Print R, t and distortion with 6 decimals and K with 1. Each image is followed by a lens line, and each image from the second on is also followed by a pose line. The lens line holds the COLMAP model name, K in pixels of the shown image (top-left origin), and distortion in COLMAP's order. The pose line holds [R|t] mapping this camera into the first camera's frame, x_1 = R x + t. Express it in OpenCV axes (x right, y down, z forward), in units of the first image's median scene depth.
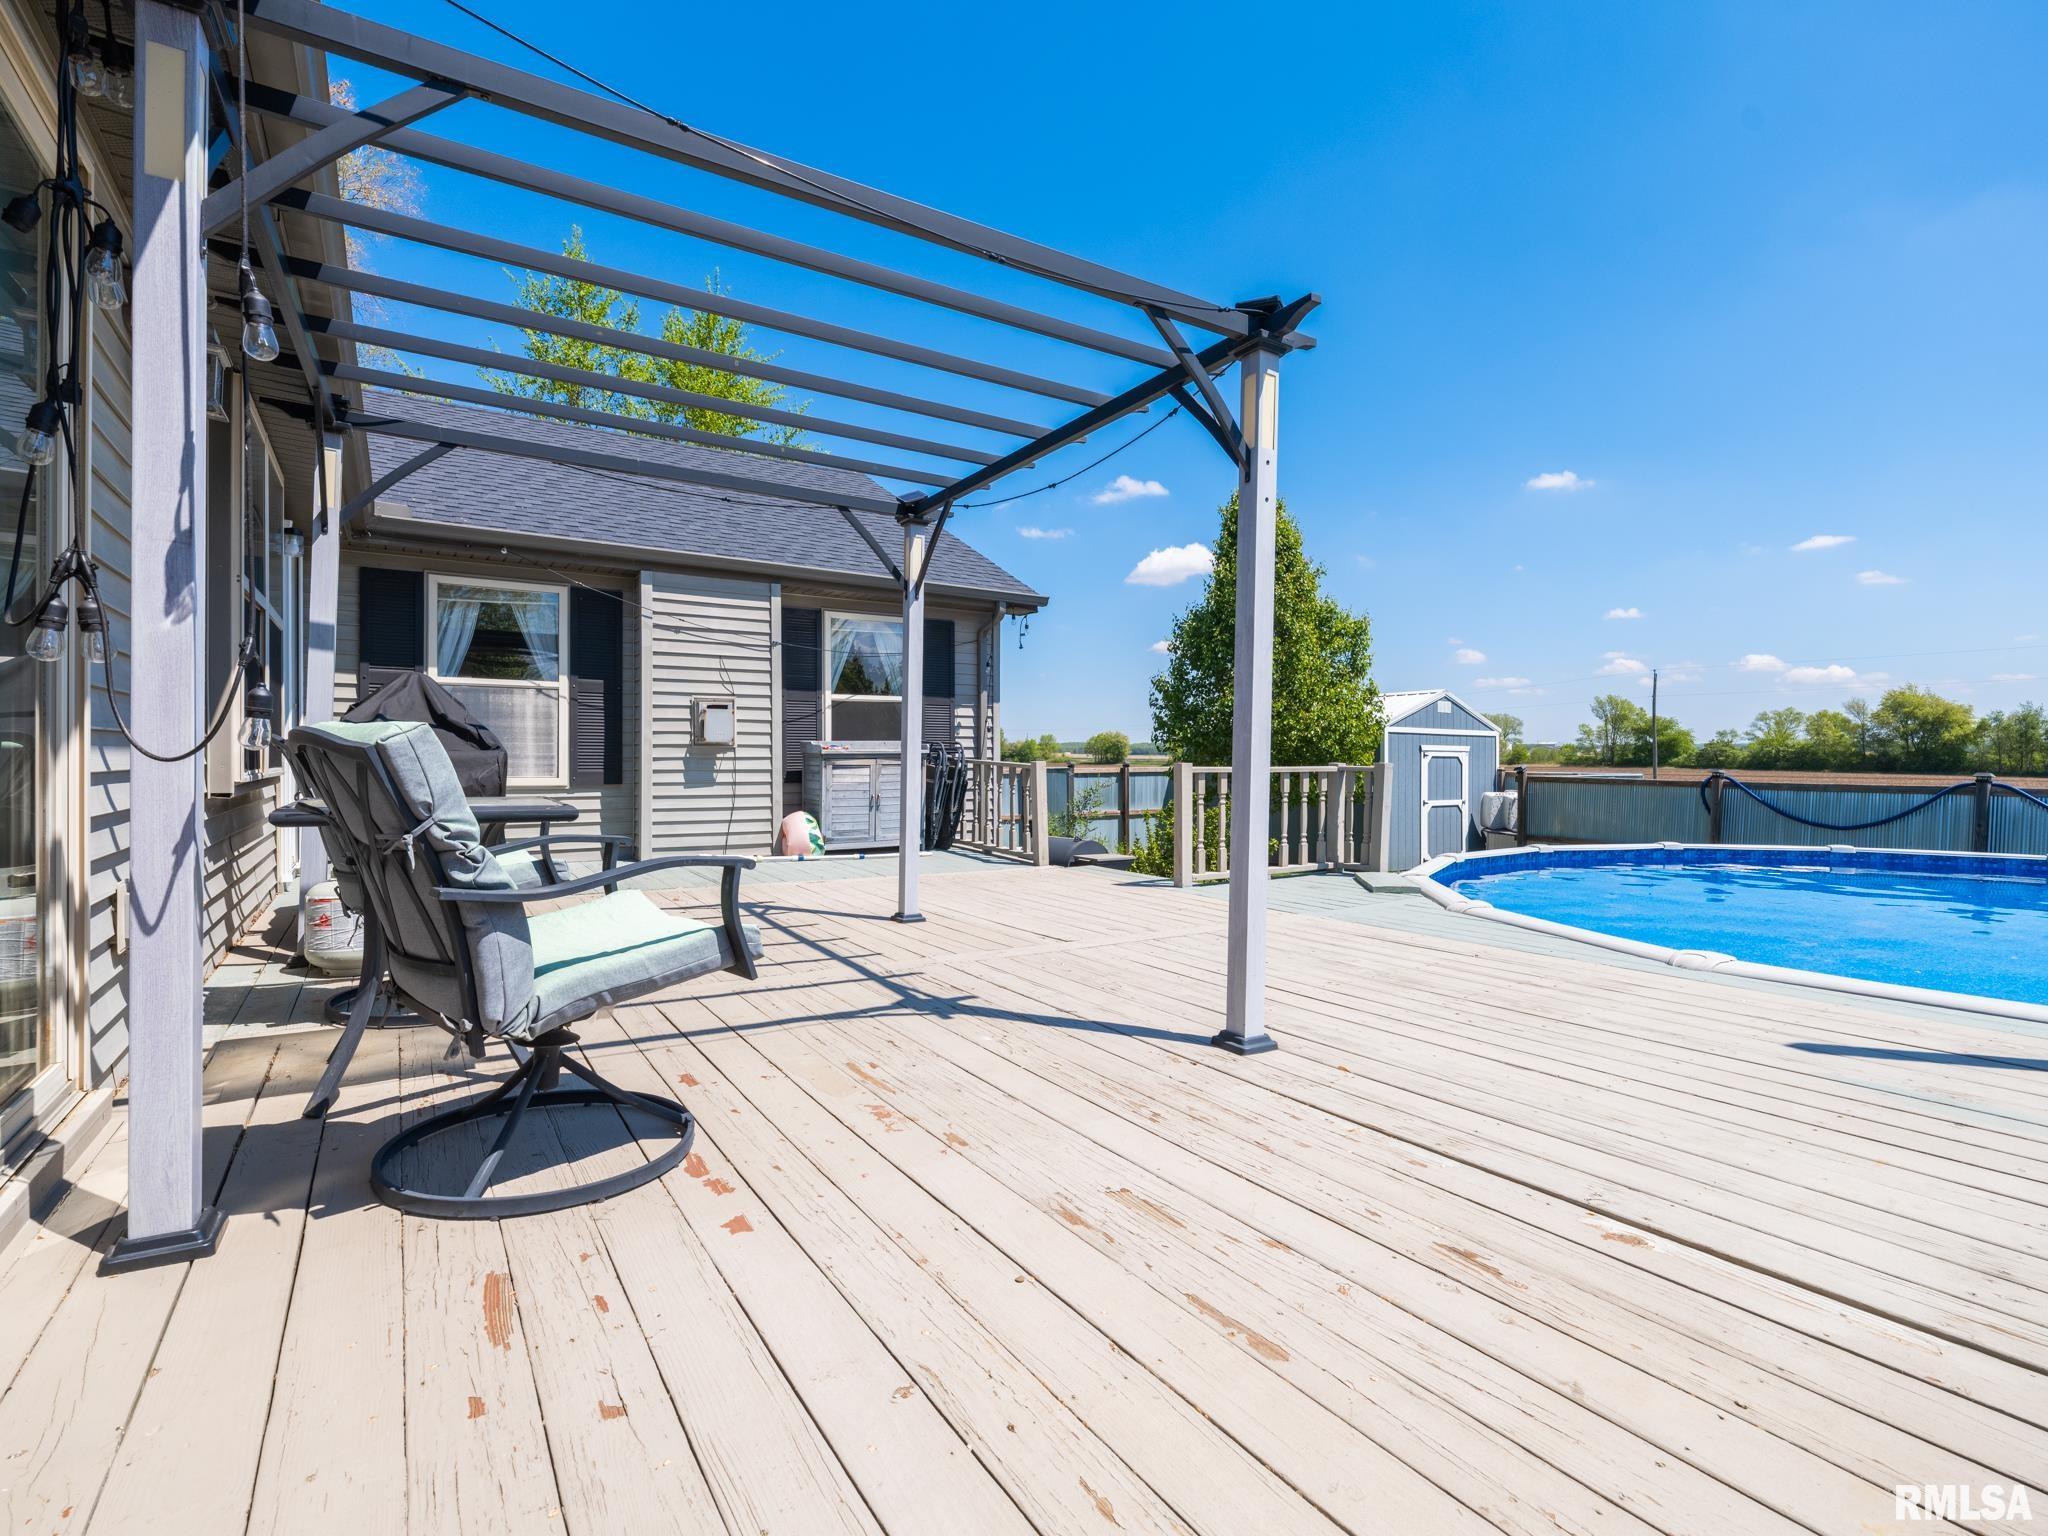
lens RADIAL K [[957.9, 0, 1029.7], [0, 957.9, 772.3], [0, 0, 1]] dist [-0.000679, 0.001685]
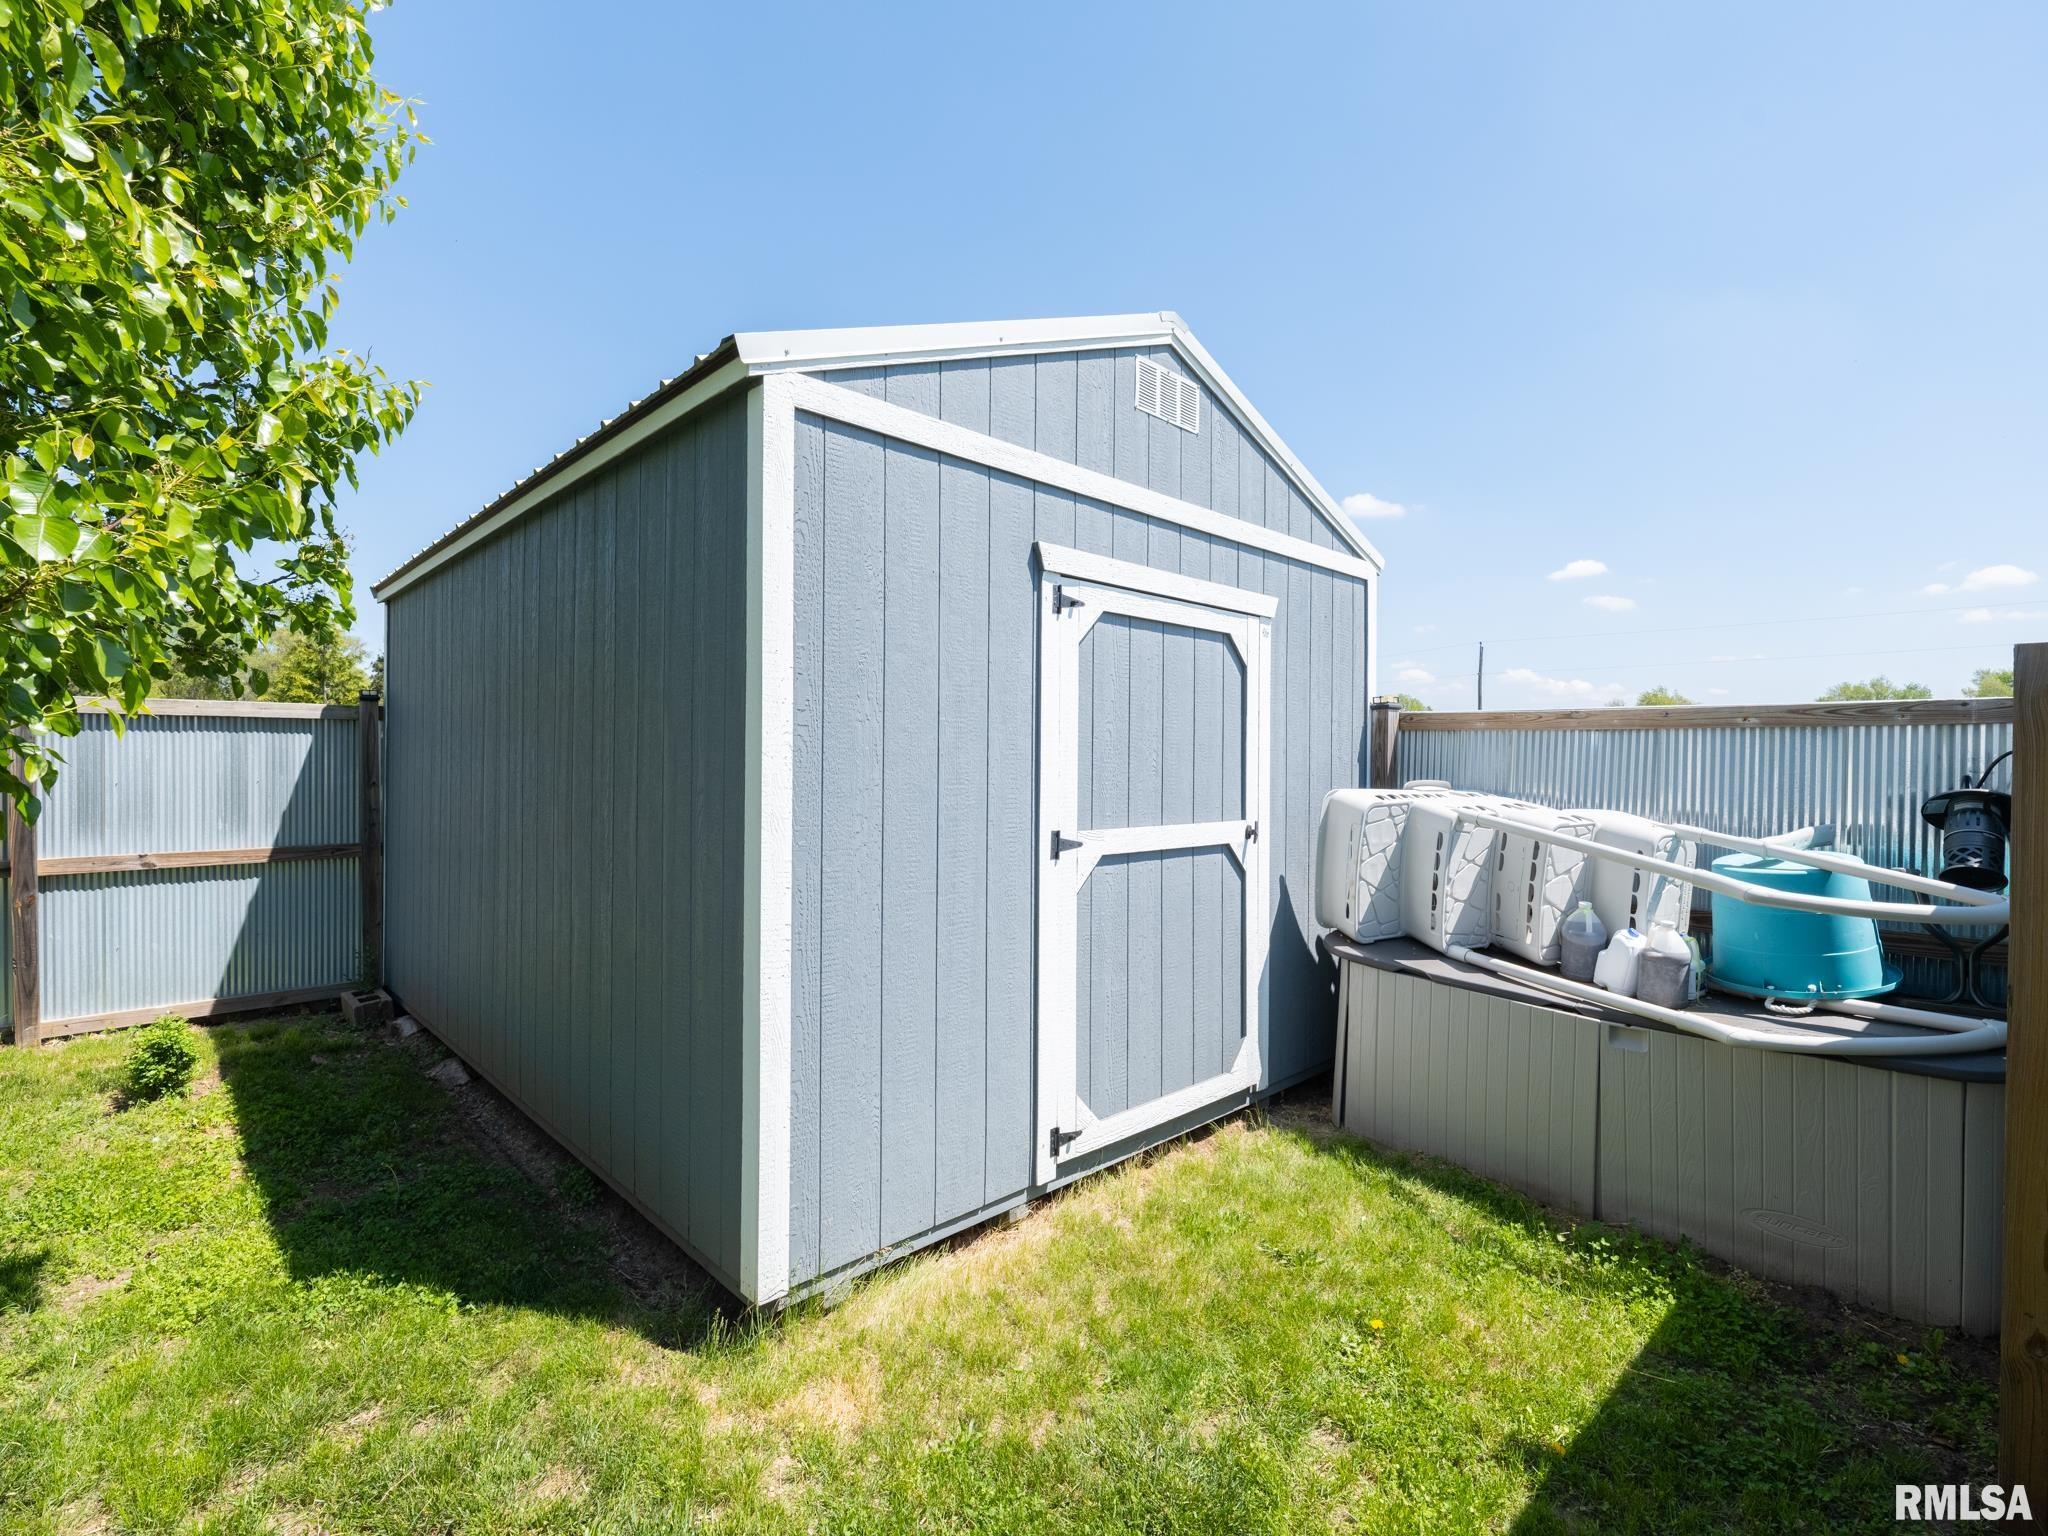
lens RADIAL K [[957.9, 0, 1021.3], [0, 957.9, 774.1], [0, 0, 1]] dist [-0.000679, 0.001685]
pose [[0.984719, 0.001828, 0.174141, 0.359302], [-0.002654, 0.999986, 0.004509, 0.016332], [-0.174131, -0.004902, 0.984710, 0.785190]]
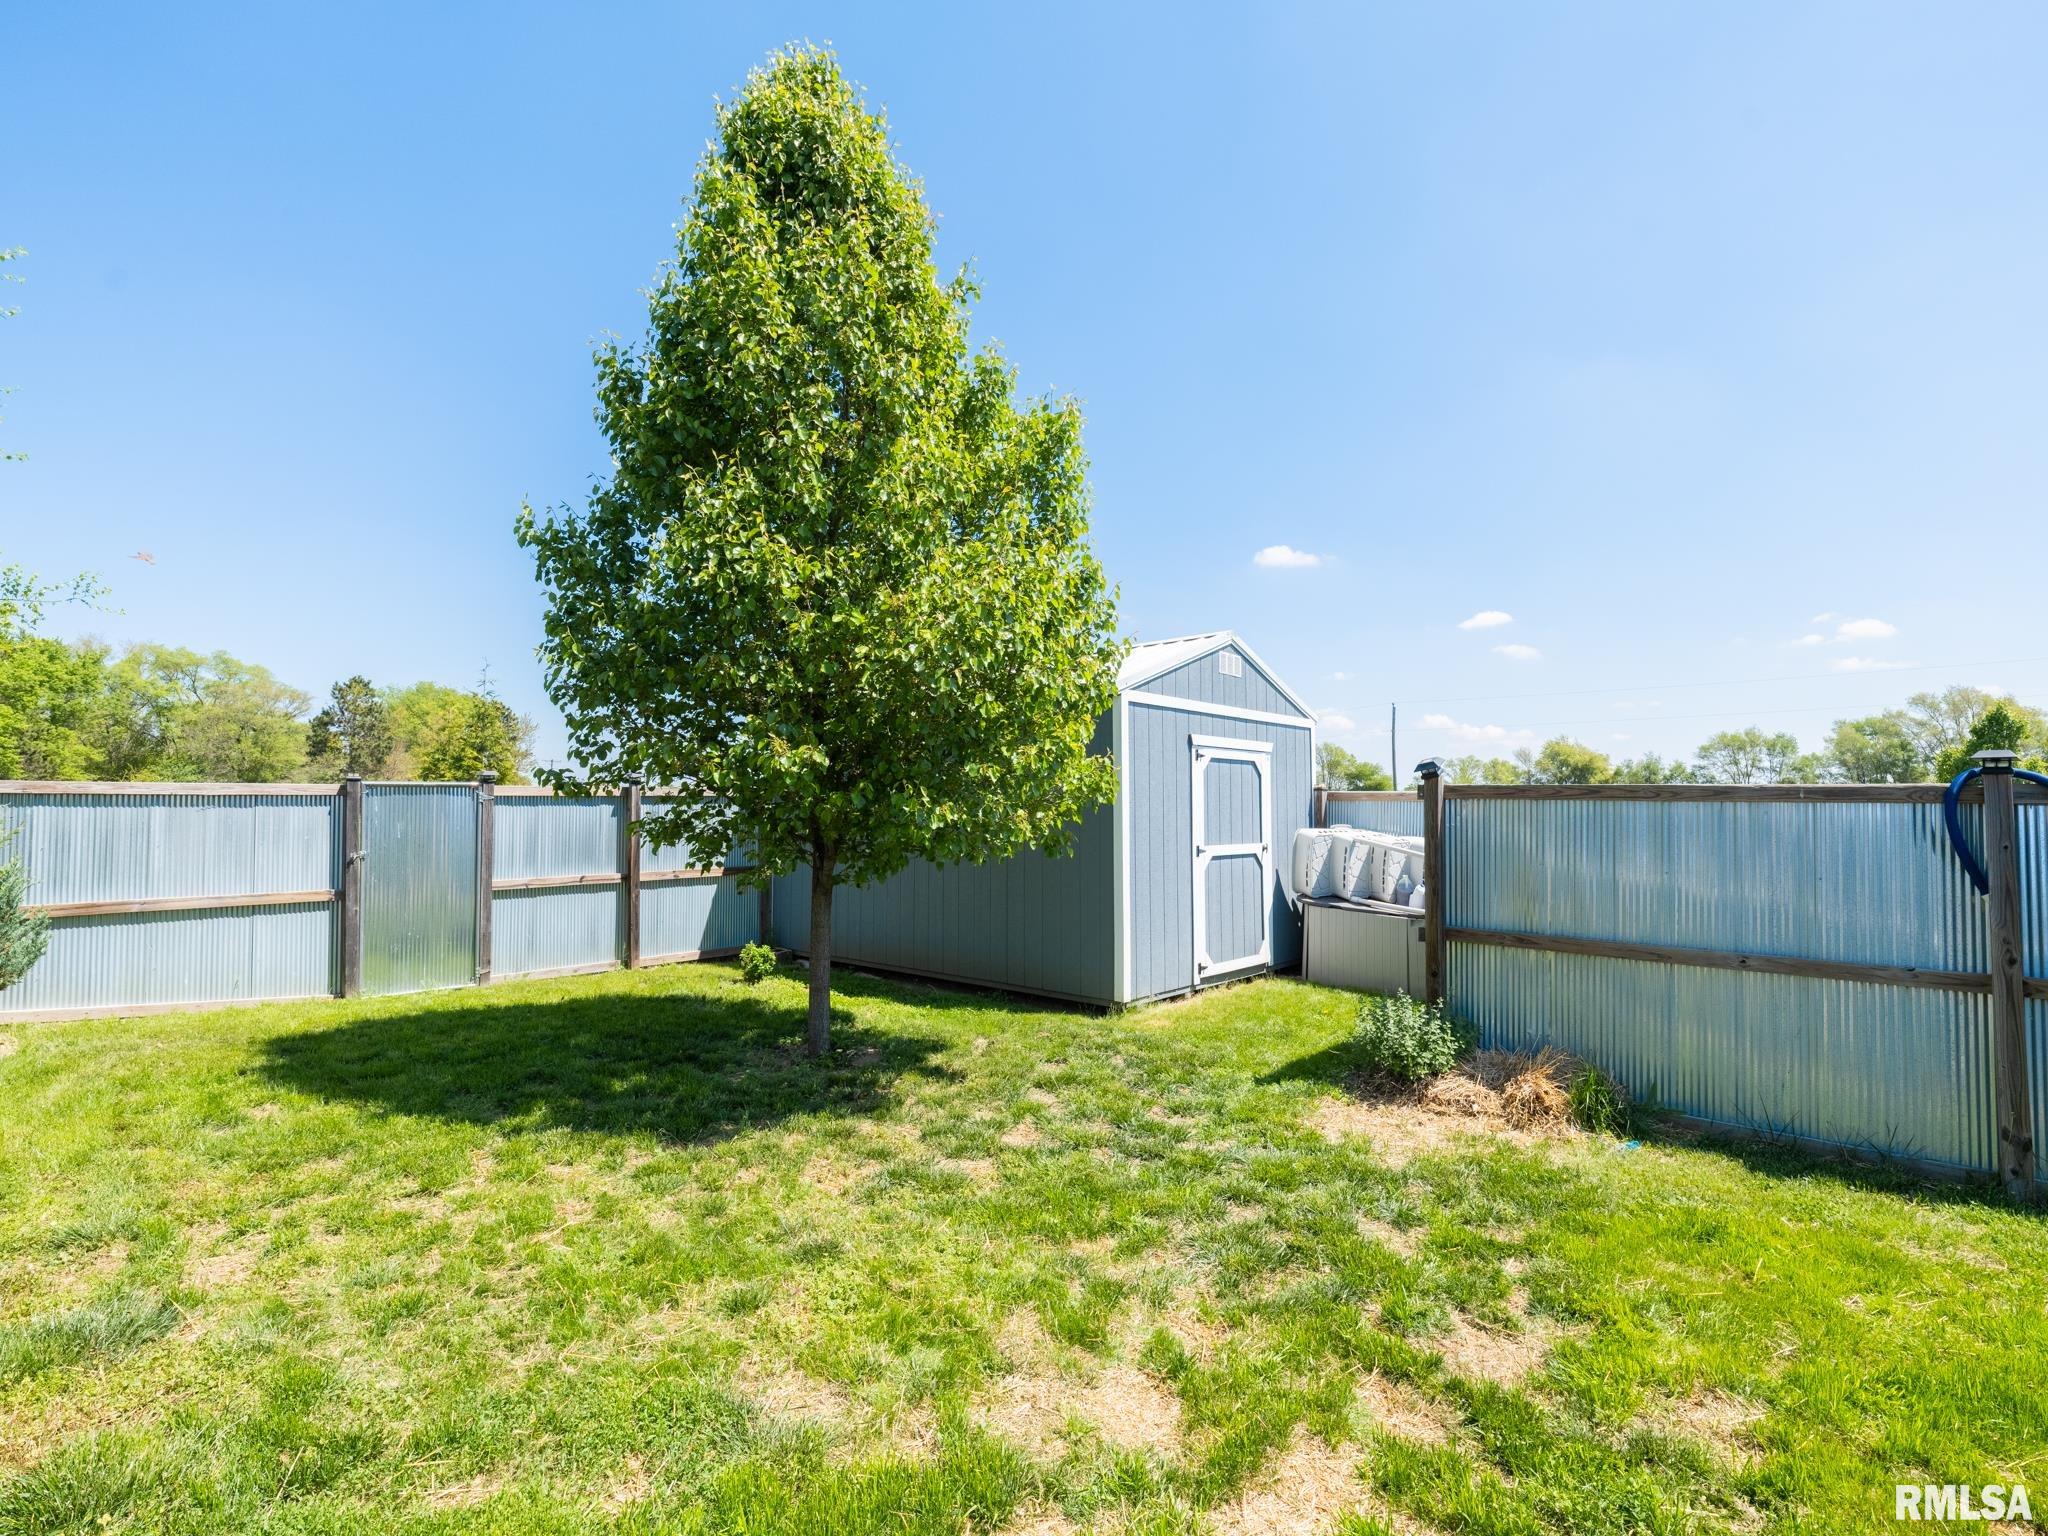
lens RADIAL K [[957.9, 0, 1017.6], [0, 957.9, 775.6], [0, 0, 1]] dist [-0.000679, 0.001685]
pose [[0.970834, 0.004528, 0.239711, 0.196156], [0.006278, 0.998999, -0.044296, 0.013951], [-0.239672, 0.044509, 0.969833, 0.524176]]
